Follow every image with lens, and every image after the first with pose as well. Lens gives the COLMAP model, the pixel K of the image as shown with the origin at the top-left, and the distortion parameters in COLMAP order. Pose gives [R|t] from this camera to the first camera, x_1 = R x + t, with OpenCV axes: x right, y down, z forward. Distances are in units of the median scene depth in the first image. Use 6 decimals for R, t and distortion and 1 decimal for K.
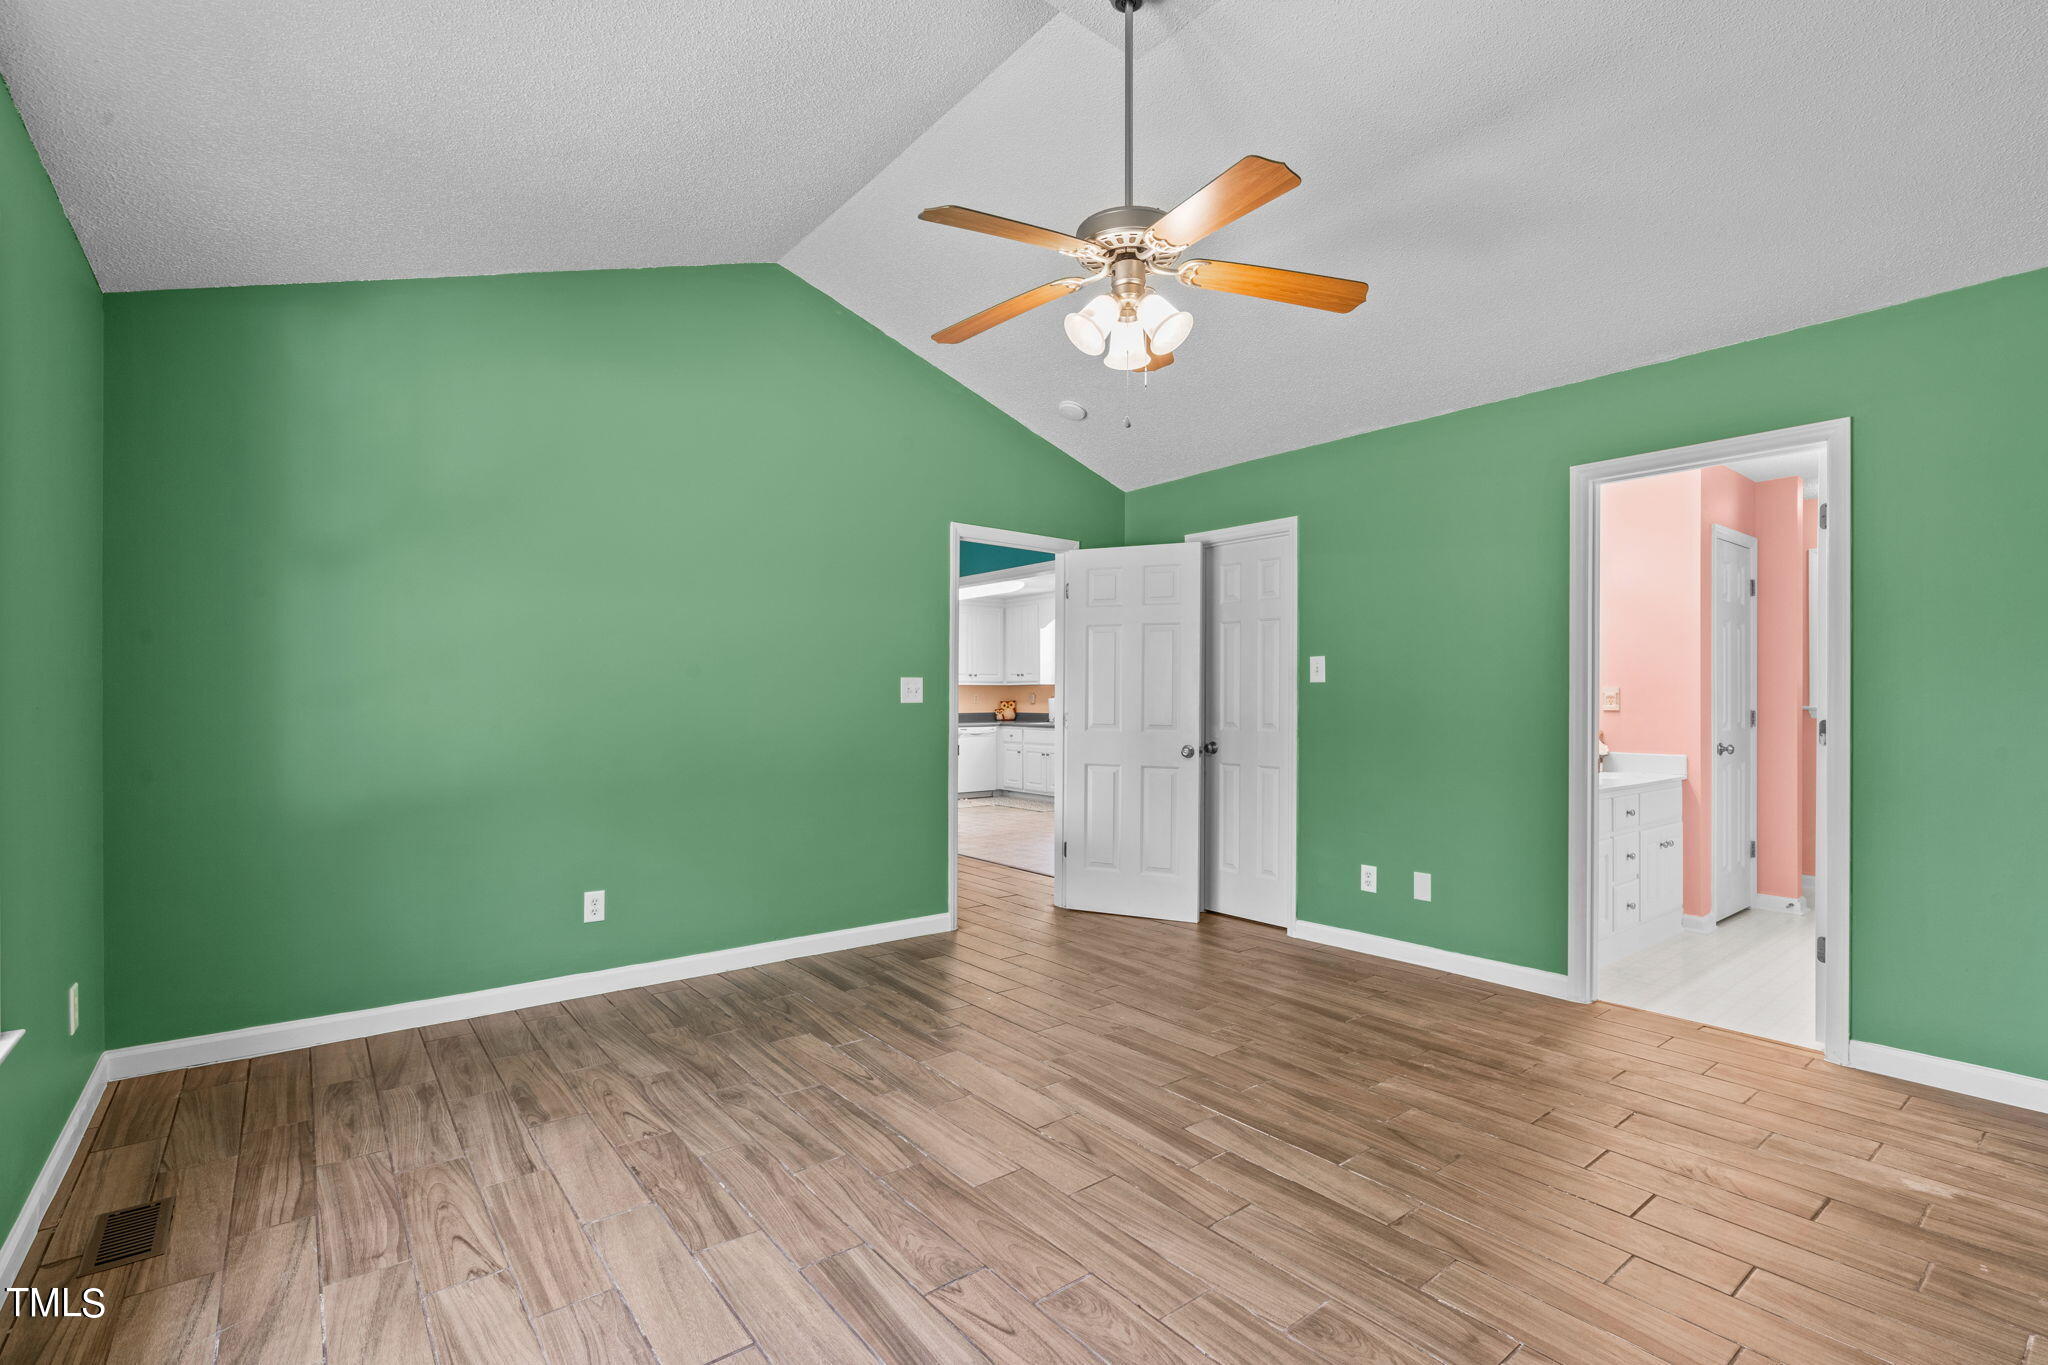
lens RADIAL K [[935.9, 0, 1014.0], [0, 935.9, 695.3], [0, 0, 1]] dist [-0.003655, 0.001562]
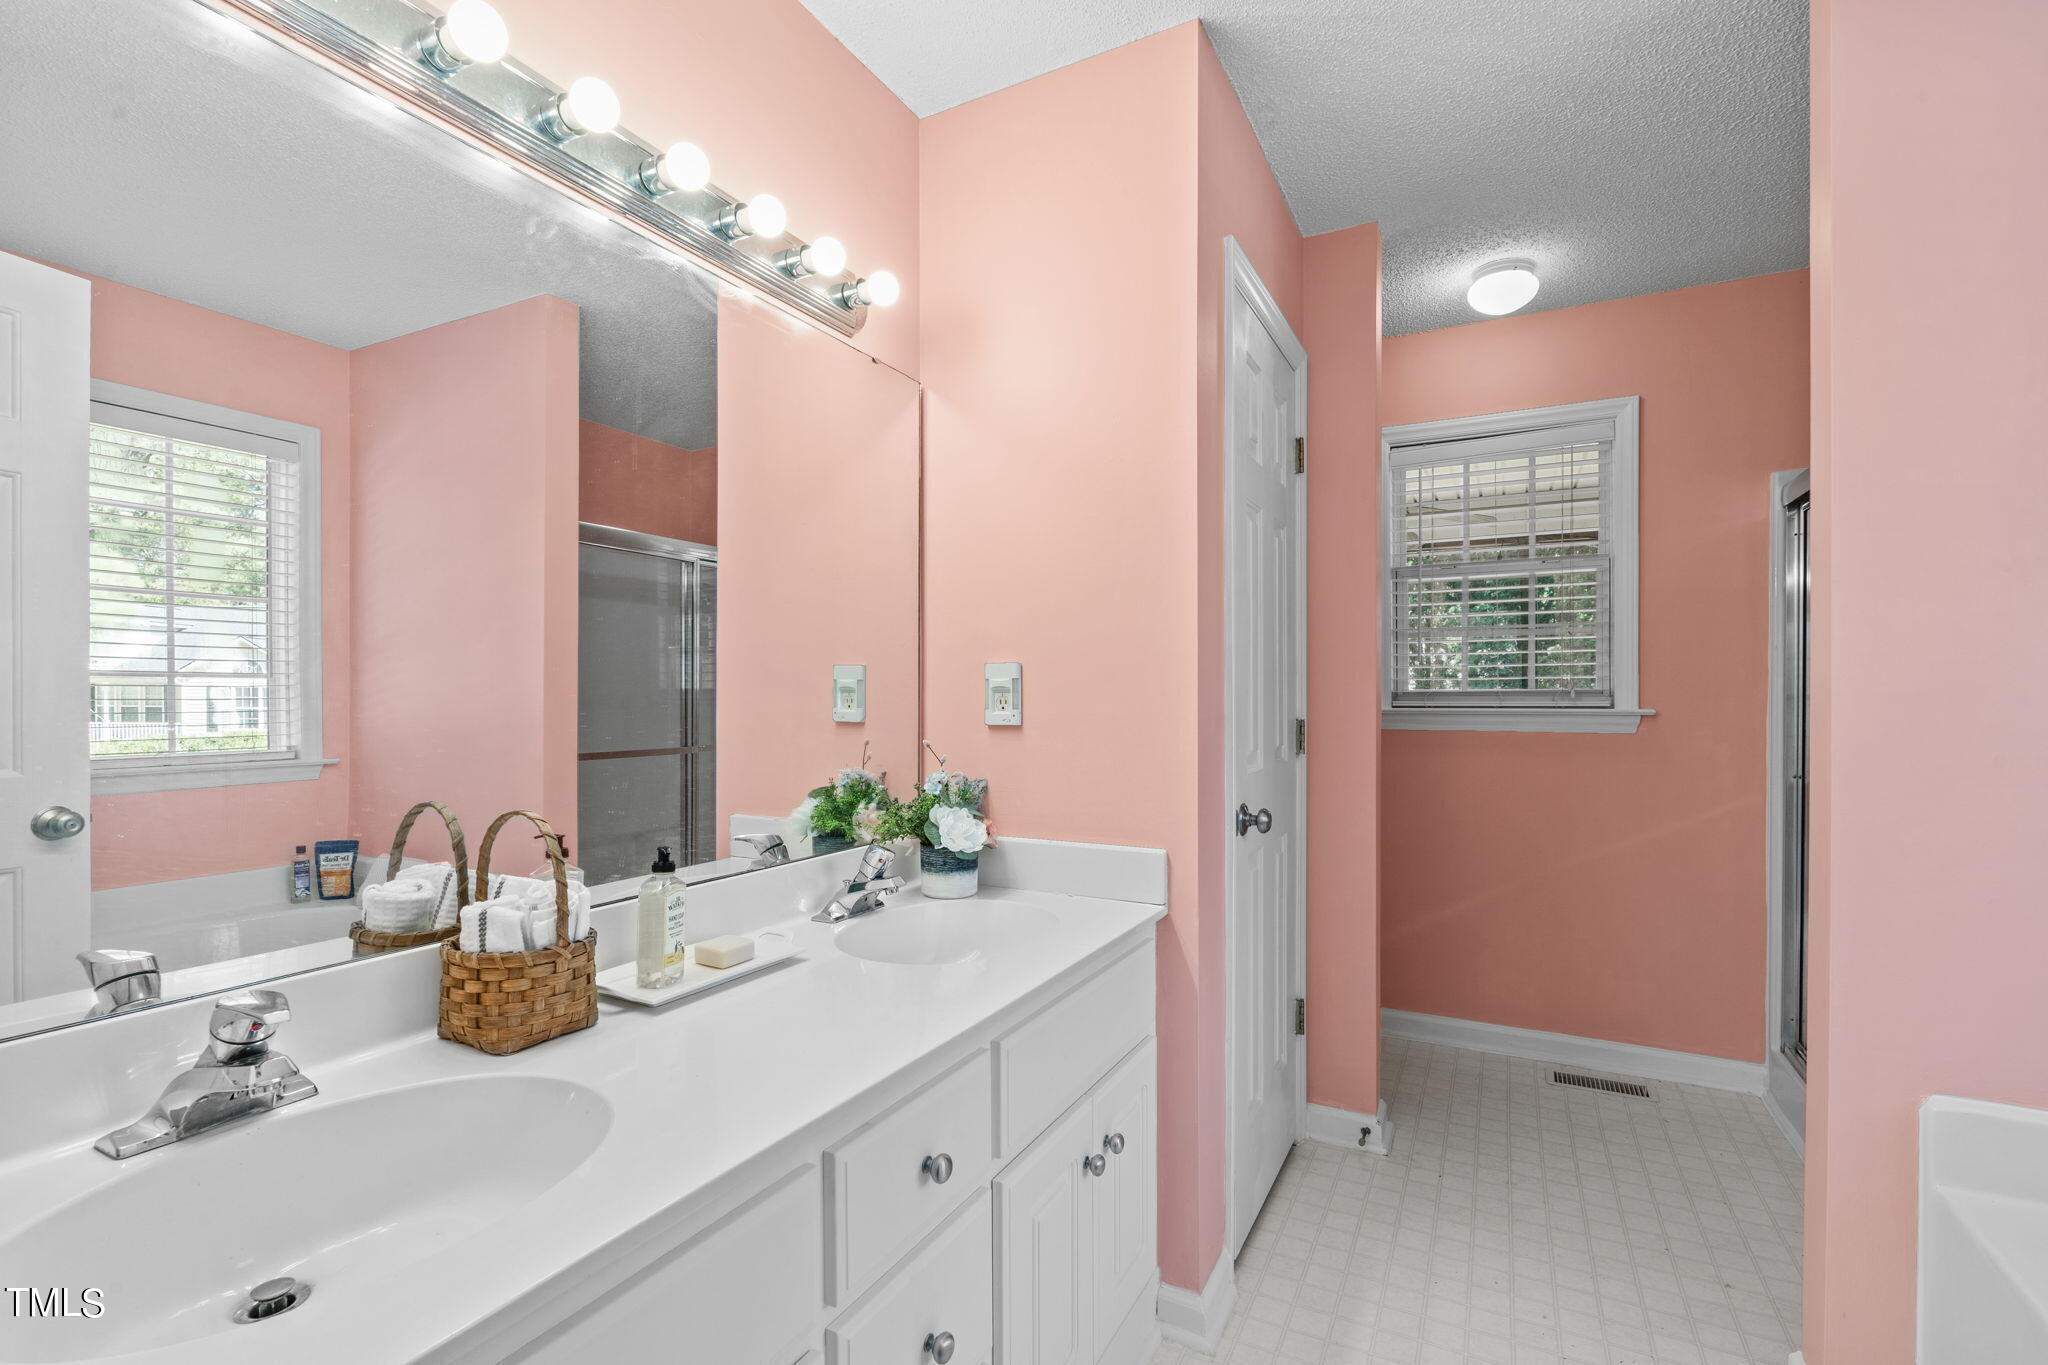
lens RADIAL K [[935.9, 0, 1014.0], [0, 935.9, 695.3], [0, 0, 1]] dist [-0.003655, 0.001562]
pose [[0.917048, -0.003085, 0.398766, 0.494481], [0.001238, 0.999987, 0.004888, 0.002178], [-0.398776, -0.003988, 0.917040, 0.655997]]
